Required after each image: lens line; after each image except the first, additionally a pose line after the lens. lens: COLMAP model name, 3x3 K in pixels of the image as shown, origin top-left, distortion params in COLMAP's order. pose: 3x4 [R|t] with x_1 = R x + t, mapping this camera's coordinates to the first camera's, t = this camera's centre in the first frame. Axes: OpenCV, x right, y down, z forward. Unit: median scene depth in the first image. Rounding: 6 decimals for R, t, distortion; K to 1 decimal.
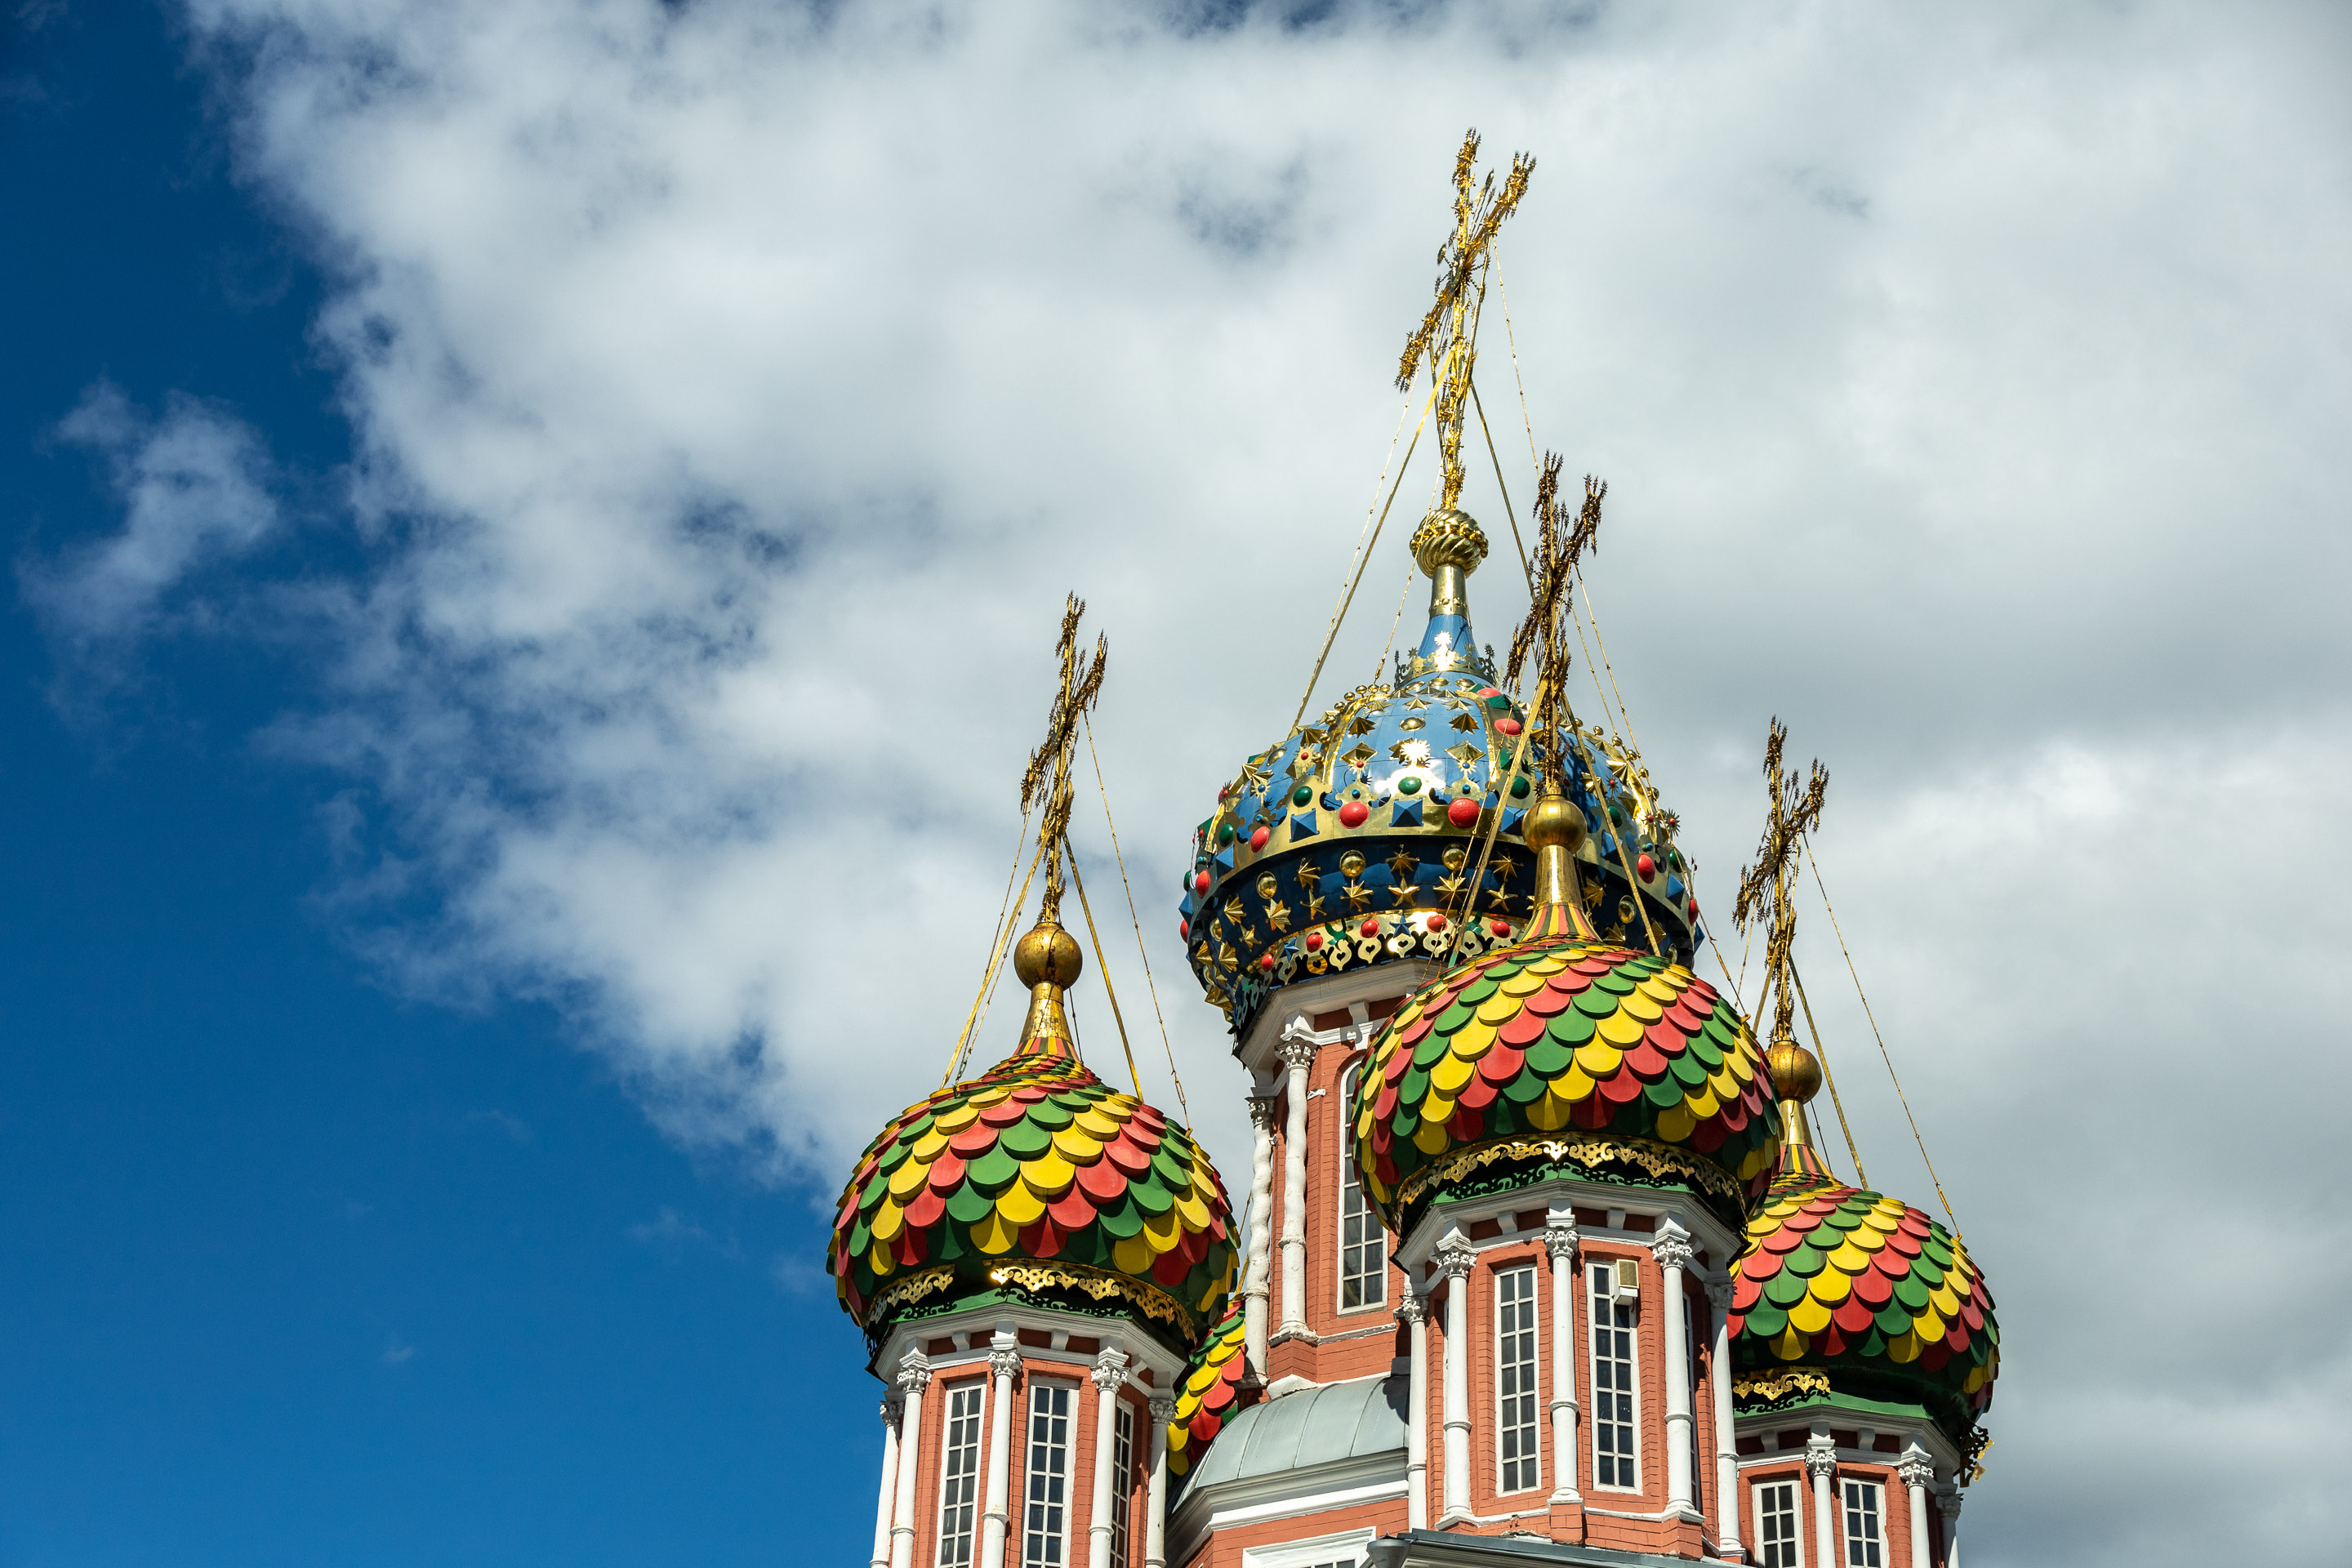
lens RADIAL K [[4024.3, 0, 1157.7], [0, 4024.3, 797.8], [0, 0, 1]] dist [-0.051465, 0.000000]
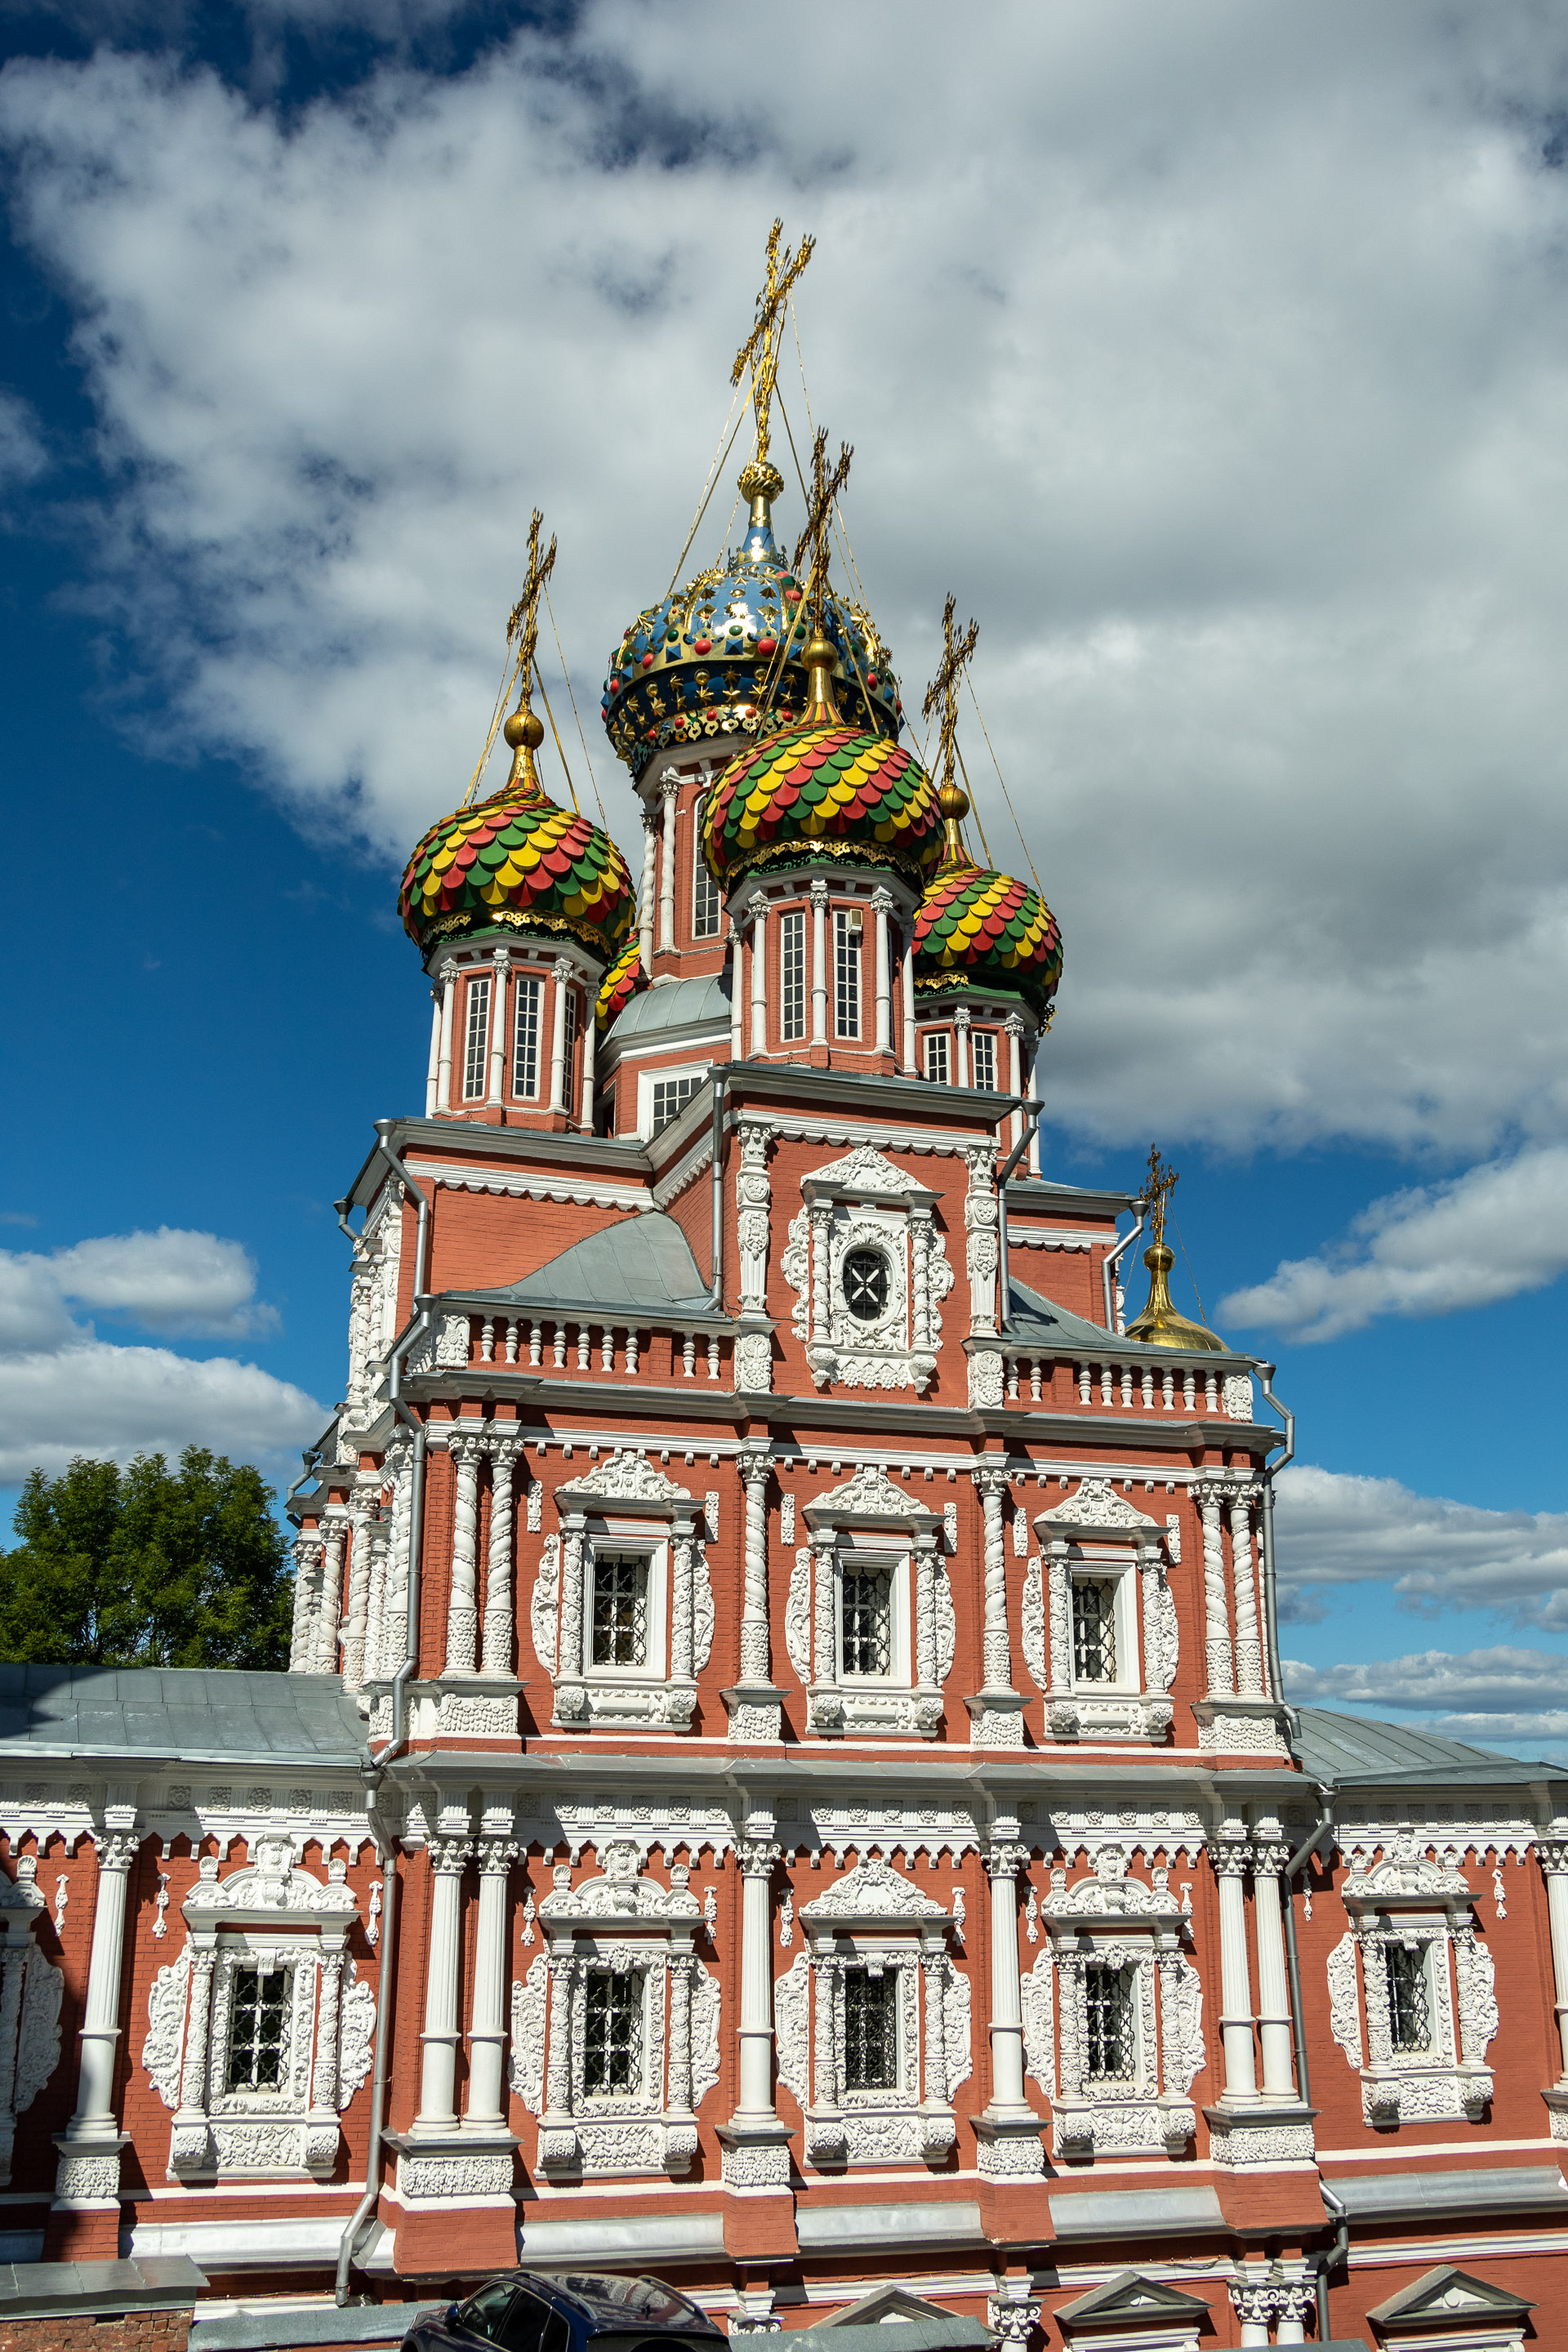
lens RADIAL K [[2260.2, 0, 780.6], [0, 2260.2, 1160.4], [0, 0, 1]] dist [-0.018137, 0.000000]
pose [[0.996473, -0.005893, 0.083704, 0.000084], [-0.012825, 0.975116, 0.221323, 0.003294], [-0.082925, -0.221616, 0.971602, 0.014735]]
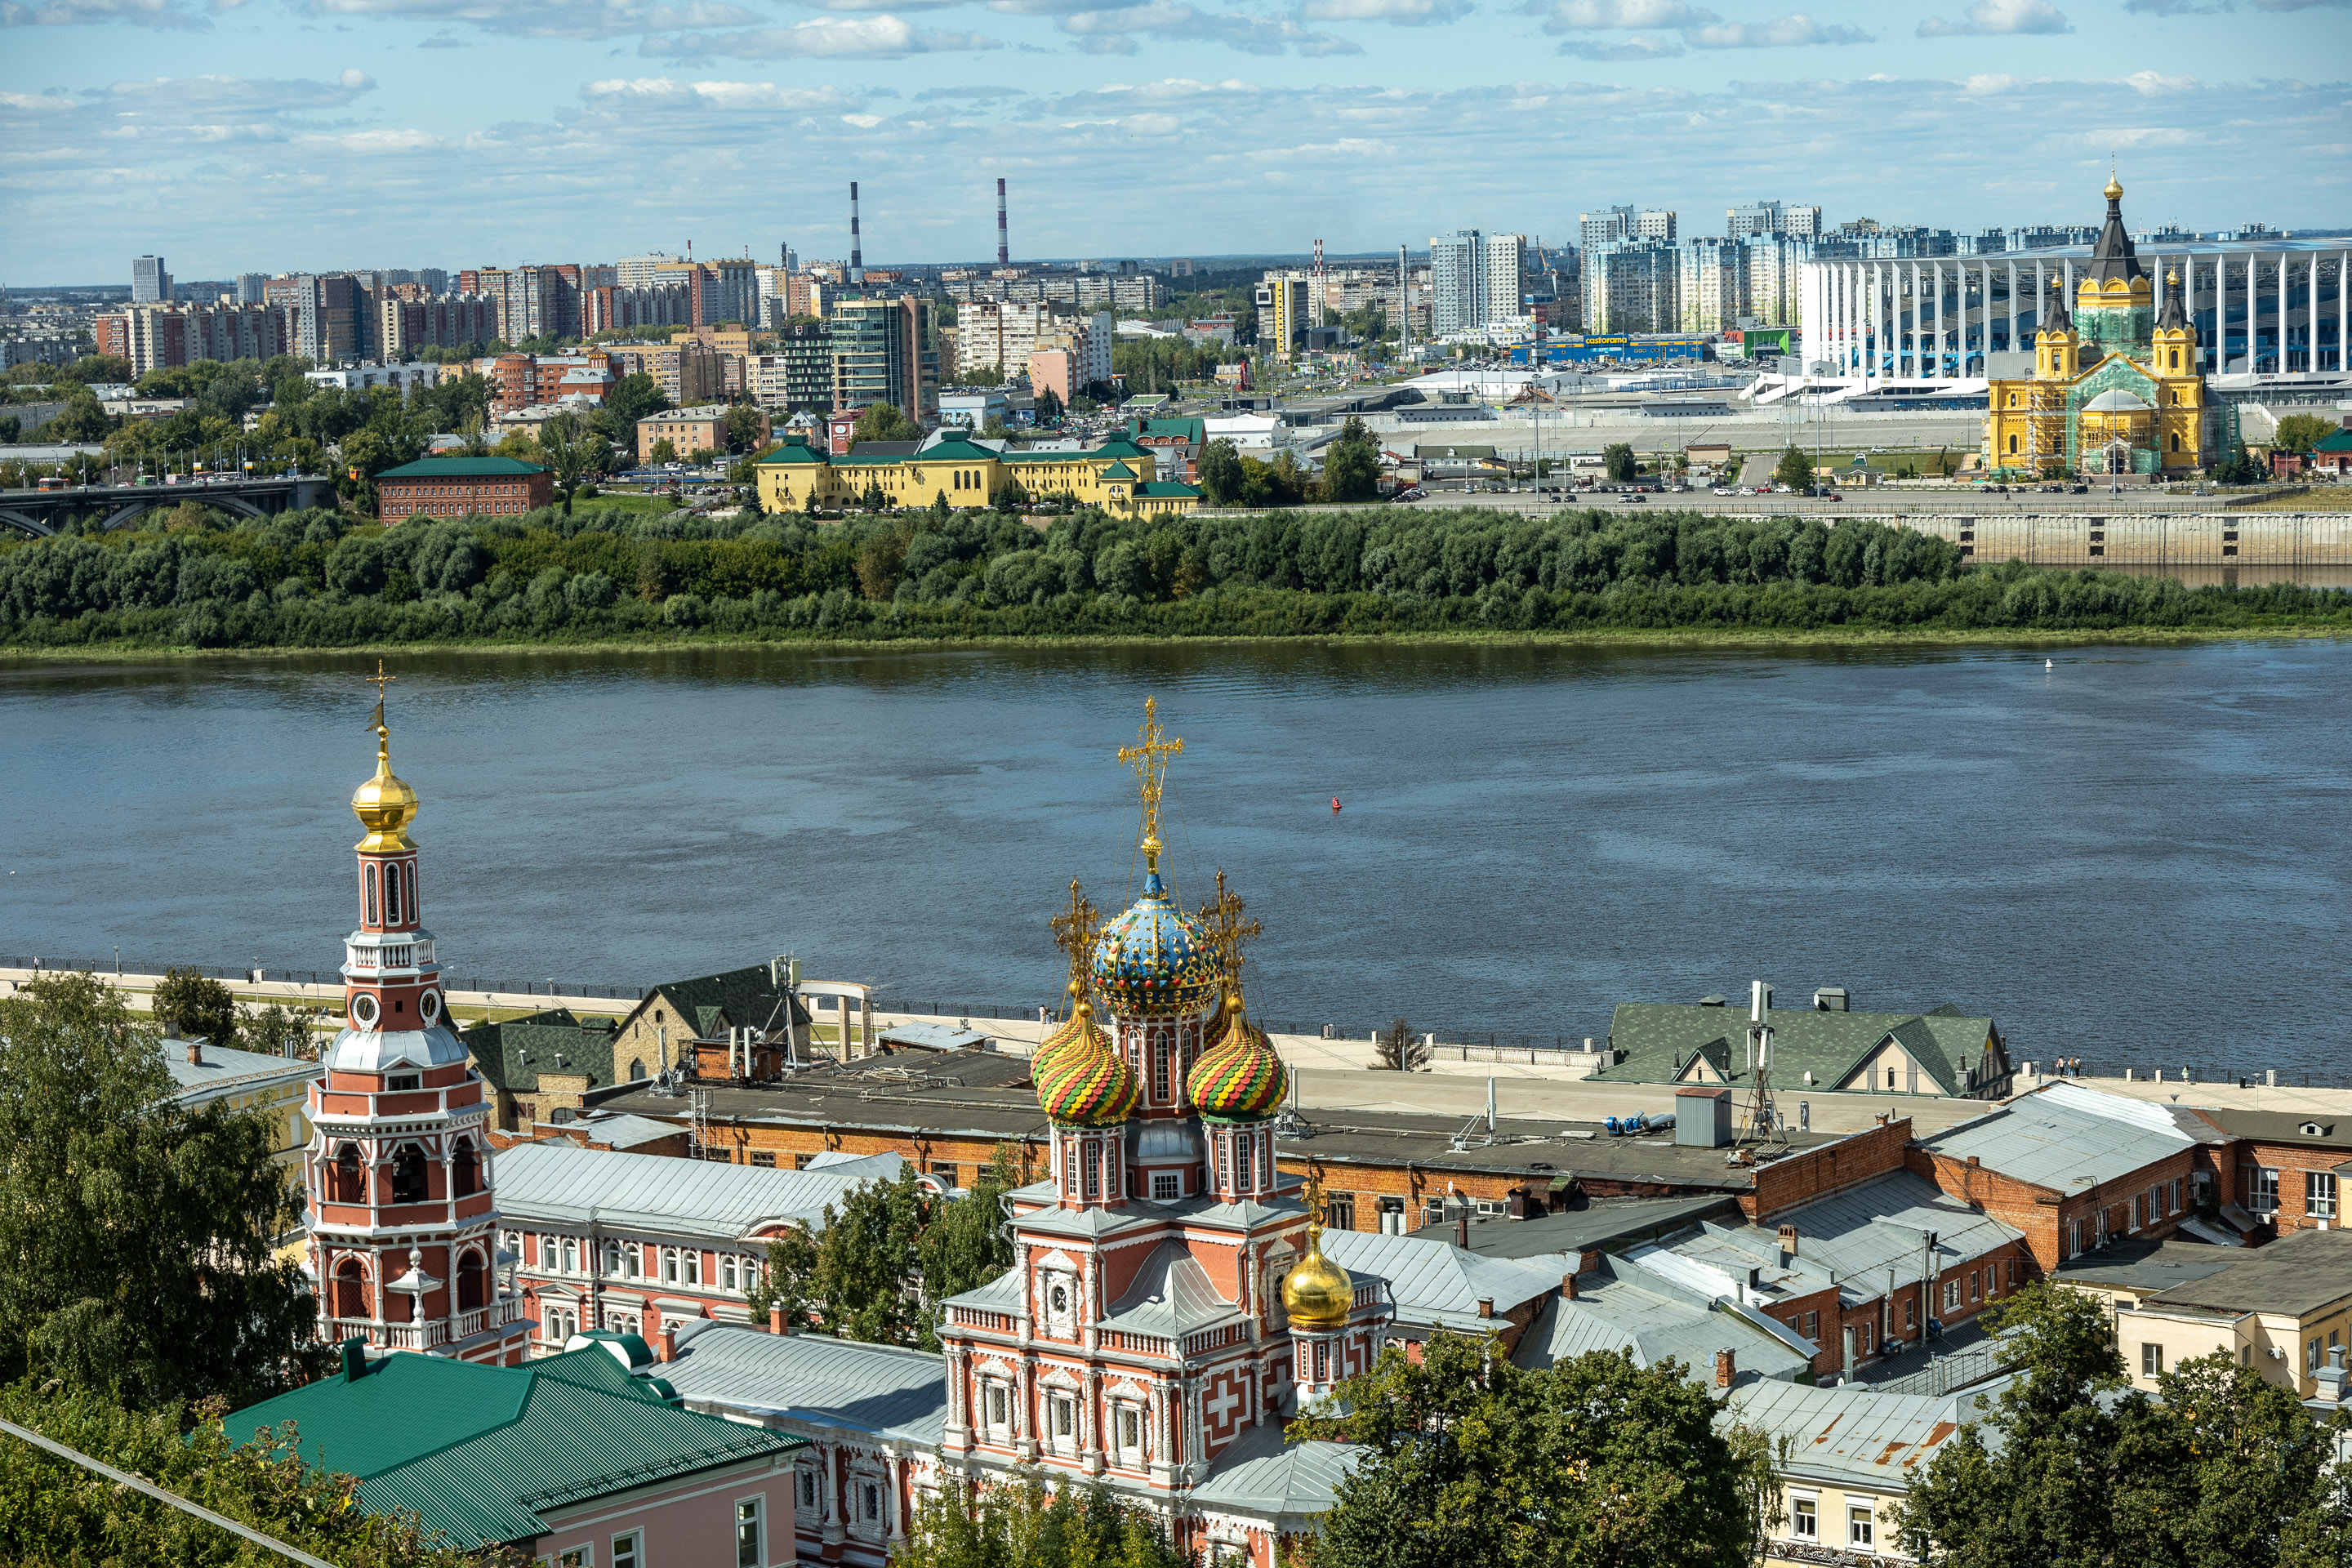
lens RADIAL K [[5269.5, 0, 1177.4], [0, 5269.5, 800.8], [0, 0, 1]] dist [0.031256, 0.000000]
pose [[0.572618, 0.041309, -0.818781, 4.542616], [0.457000, 0.813080, 0.360626, -2.060319], [0.680632, -0.580684, 0.446706, -1.203361]]
